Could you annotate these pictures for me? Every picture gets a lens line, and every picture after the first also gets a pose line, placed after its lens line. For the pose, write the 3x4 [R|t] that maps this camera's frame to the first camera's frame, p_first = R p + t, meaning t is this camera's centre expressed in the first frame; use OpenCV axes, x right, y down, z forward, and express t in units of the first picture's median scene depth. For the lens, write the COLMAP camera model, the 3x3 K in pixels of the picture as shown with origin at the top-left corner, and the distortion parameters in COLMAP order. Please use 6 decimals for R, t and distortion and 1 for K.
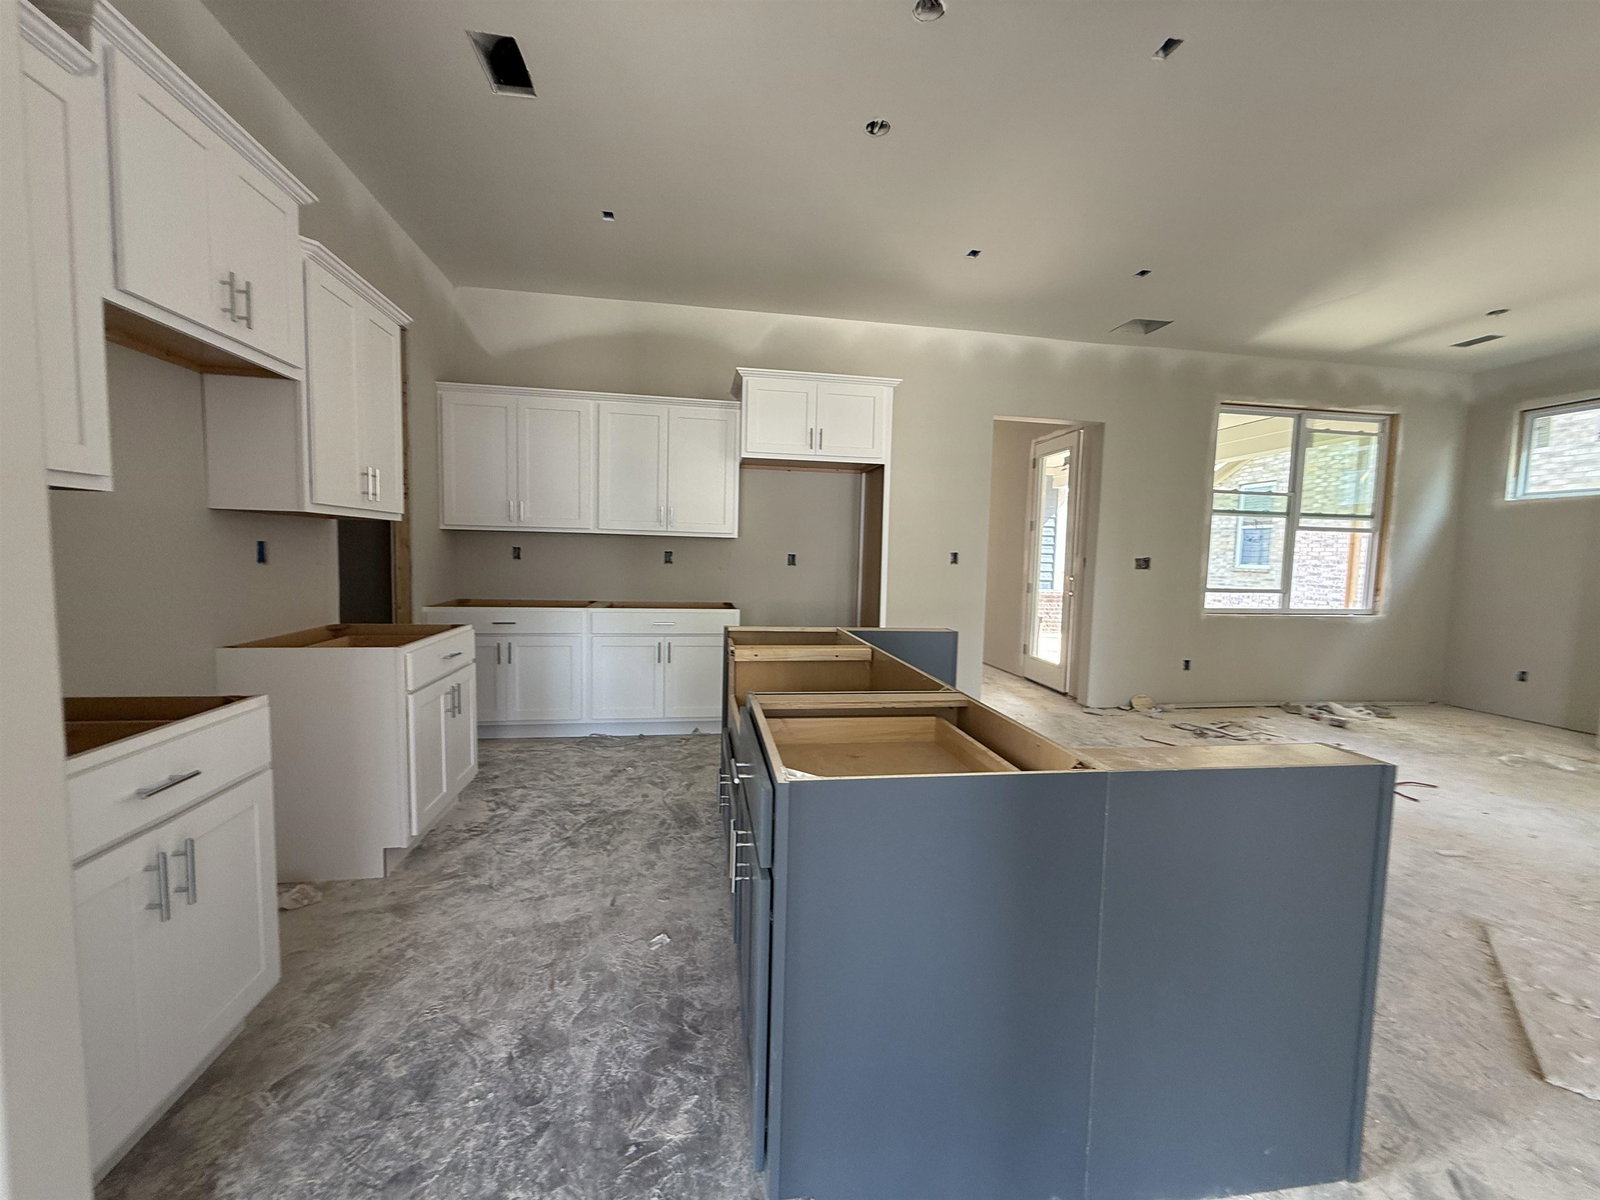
lens RADIAL K [[634.0, 0, 799.1], [0, 634.0, 601.5], [0, 0, 1]] dist [0.002120, 0.000242]
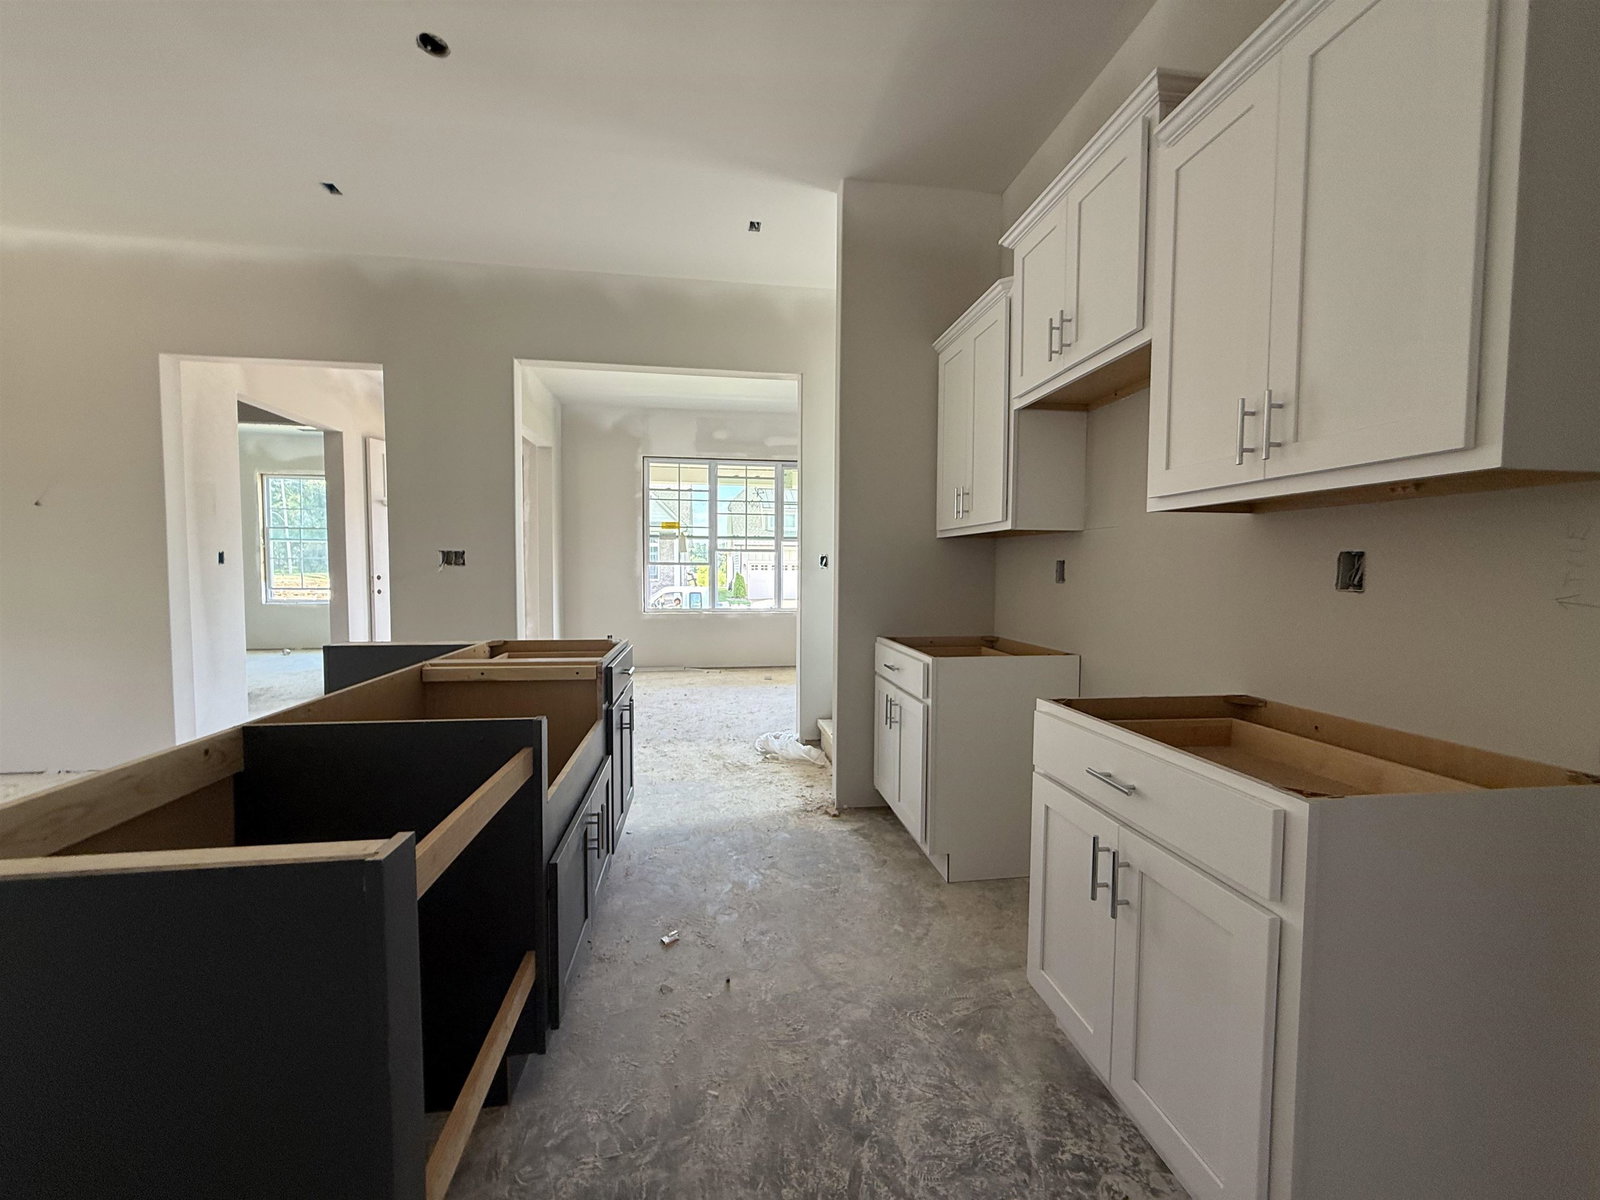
lens RADIAL K [[634.0, 0, 799.5], [0, 634.0, 604.7], [0, 0, 1]] dist [0.002120, 0.000242]
pose [[-0.999090, -0.036210, 0.022529, -0.332039], [-0.033275, 0.992309, 0.119226, -0.095468], [-0.026673, 0.118368, -0.992612, 1.514459]]
